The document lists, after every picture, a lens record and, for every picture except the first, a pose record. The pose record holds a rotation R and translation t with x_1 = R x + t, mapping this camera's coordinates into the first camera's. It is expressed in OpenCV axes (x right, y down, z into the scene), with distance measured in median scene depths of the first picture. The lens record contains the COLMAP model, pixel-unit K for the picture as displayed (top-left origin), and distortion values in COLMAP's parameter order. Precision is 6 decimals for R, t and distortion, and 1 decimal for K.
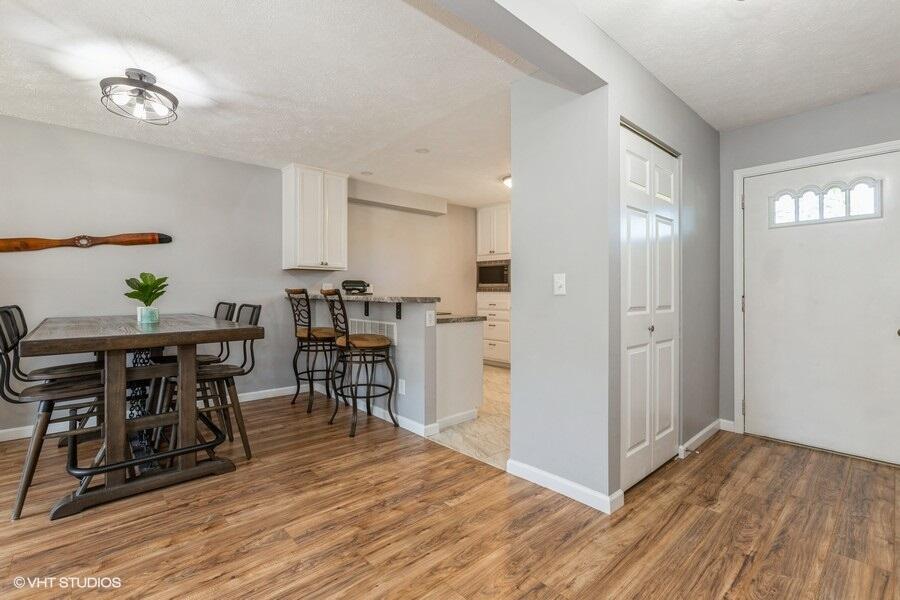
lens RADIAL K [[412.0, 0, 447.3], [0, 412.0, 296.0], [0, 0, 1]] dist [0.010163, 0.000547]
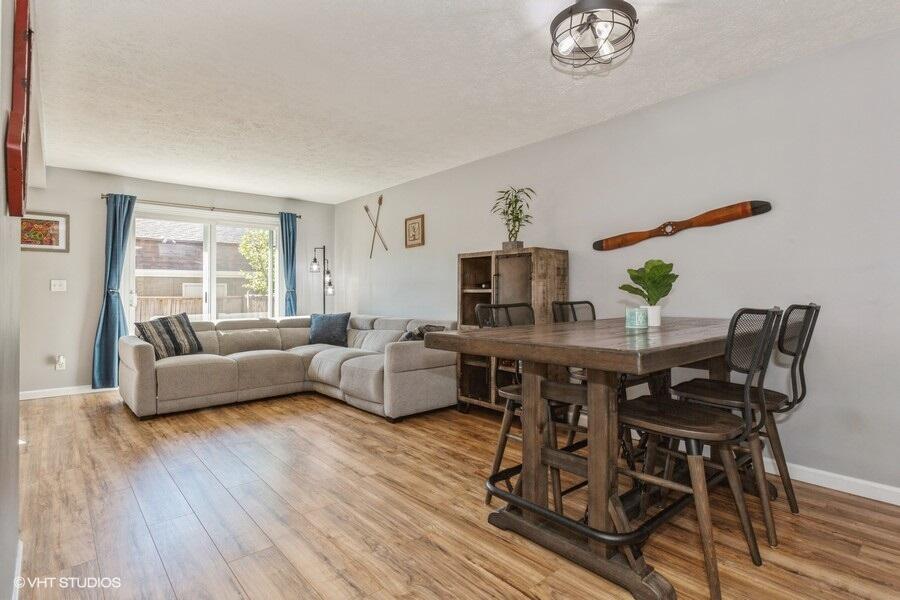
lens RADIAL K [[456.4, 0, 447.7], [0, 456.4, 288.0], [0, 0, 1]] dist [0.004262, 0.001582]
pose [[-0.011503, -0.012155, -0.999860, 0.062299], [-0.006843, 0.999904, -0.012077, 0.005150], [0.999910, 0.006703, -0.011585, 0.481981]]
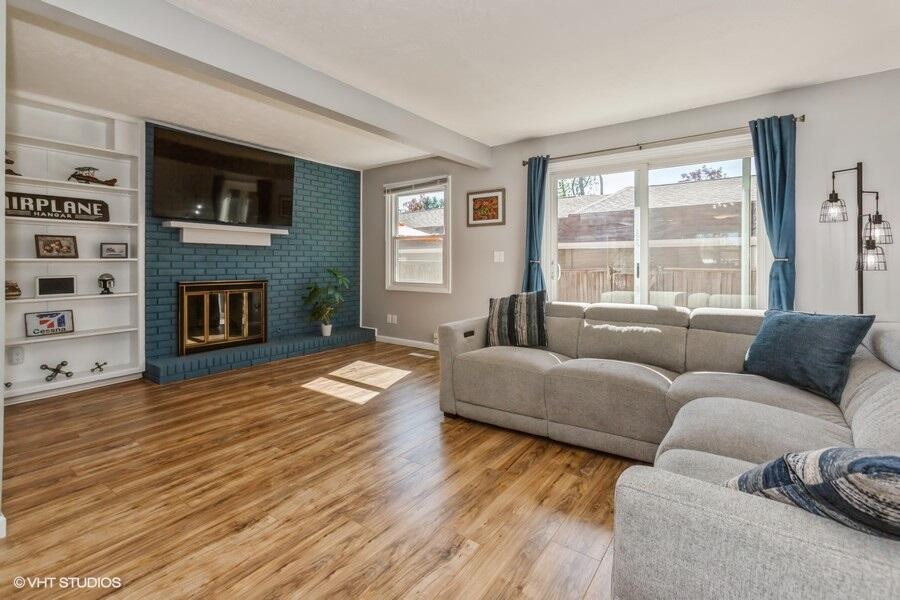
lens RADIAL K [[422.8, 0, 446.2], [0, 422.8, 255.2], [0, 0, 1]] dist [0.014448, 0.000593]
pose [[-0.976417, -0.008963, -0.215705, -0.769973], [-0.006206, 0.999890, -0.013459, 0.003072], [0.215802, -0.011803, -0.976366, 0.562202]]
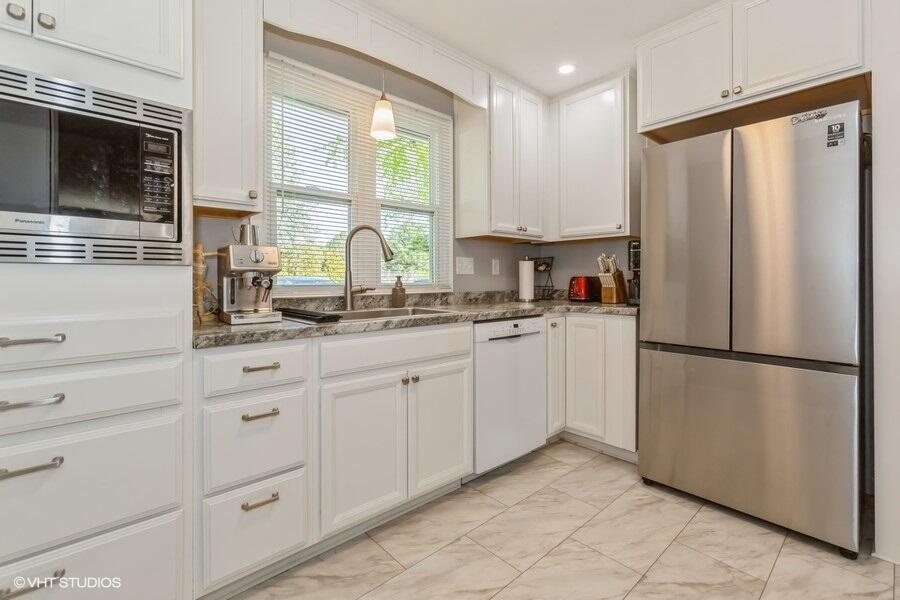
lens RADIAL K [[405.3, 0, 450.1], [0, 405.3, 282.2], [0, 0, 1]] dist [-0.000873, 0.001171]
pose [[-0.000840, -0.010245, 0.999947, -0.081306], [0.013309, 0.999859, 0.010255, -0.002791], [-0.999911, 0.013317, -0.000703, 1.317877]]
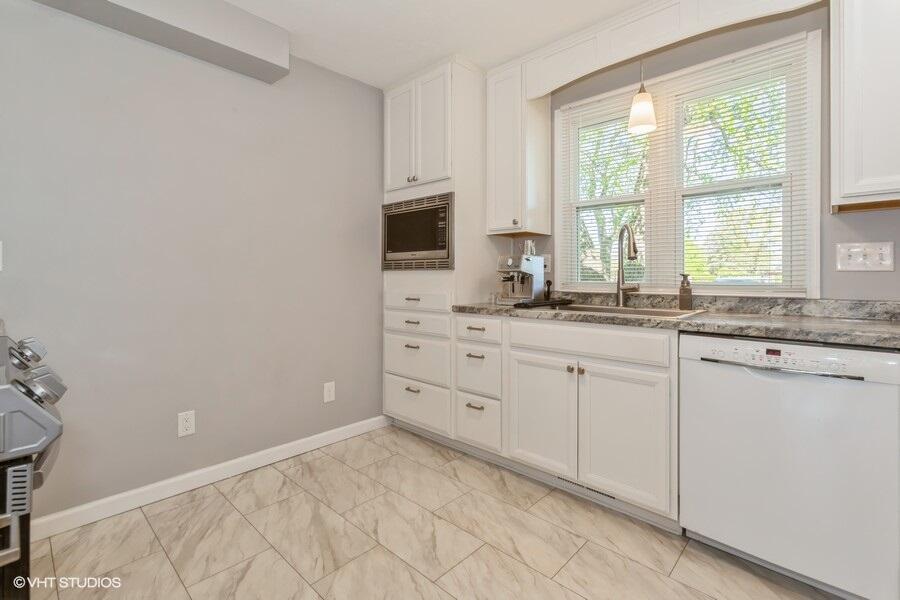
lens RADIAL K [[409.5, 0, 444.3], [0, 409.5, 277.4], [0, 0, 1]] dist [-0.001008, 0.000761]
pose [[0.996499, 0.001967, 0.083580, 0.167086], [-0.001183, 0.999955, -0.009422, 0.002899], [-0.083594, 0.009290, 0.996457, 0.885754]]
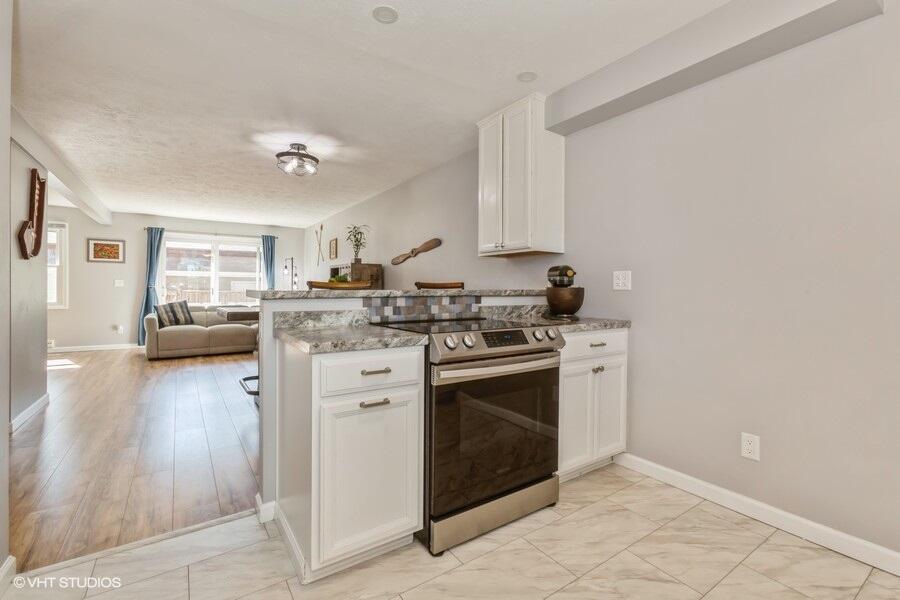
lens RADIAL K [[398.6, 0, 448.4], [0, 398.6, 291.0], [0, 0, 1]] dist [0.003399, 0.001291]
pose [[-0.133140, -0.000412, -0.991097, 0.431320], [-0.016276, 0.999866, 0.001771, -0.001303], [0.990964, 0.016367, -0.133129, 1.140000]]
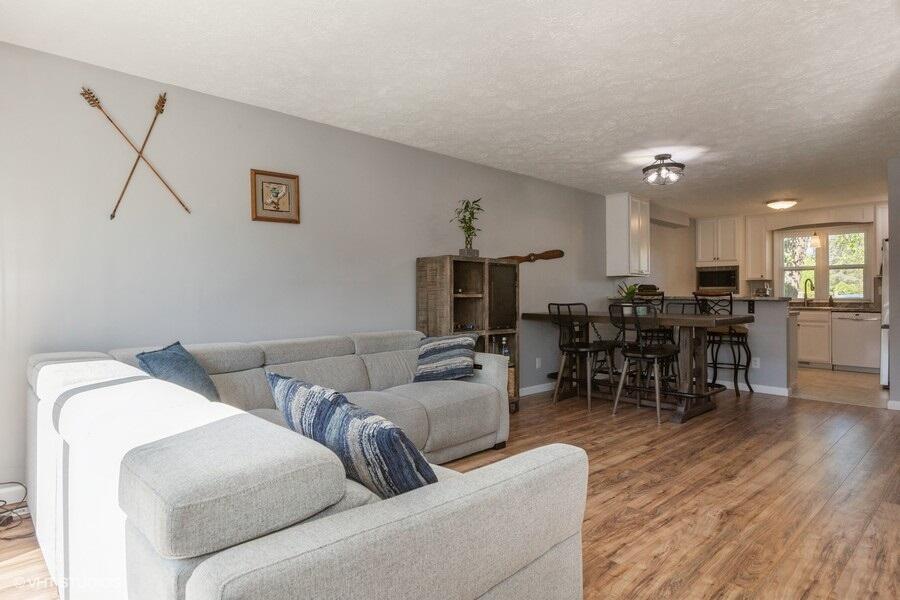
lens RADIAL K [[507.6, 0, 448.7], [0, 507.6, 294.1], [0, 0, 1]] dist [0.002905, -0.000037]
pose [[0.999693, -0.002661, 0.024620, -1.037269], [0.002994, 0.999905, -0.013478, 0.010514], [-0.024582, 0.013548, 0.999606, -0.584059]]
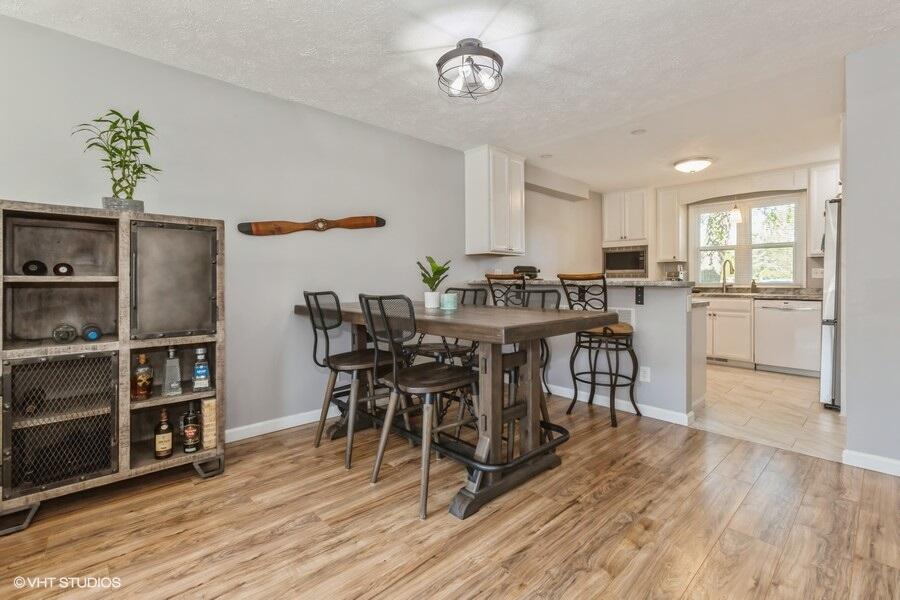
lens RADIAL K [[405.1, 0, 444.4], [0, 405.1, 283.8], [0, 0, 1]] dist [-0.001173, 0.000663]
pose [[0.999922, -0.003083, 0.012063, -0.526071], [0.003107, 0.999993, -0.001958, 0.007250], [-0.012057, 0.001995, 0.999925, 0.049741]]
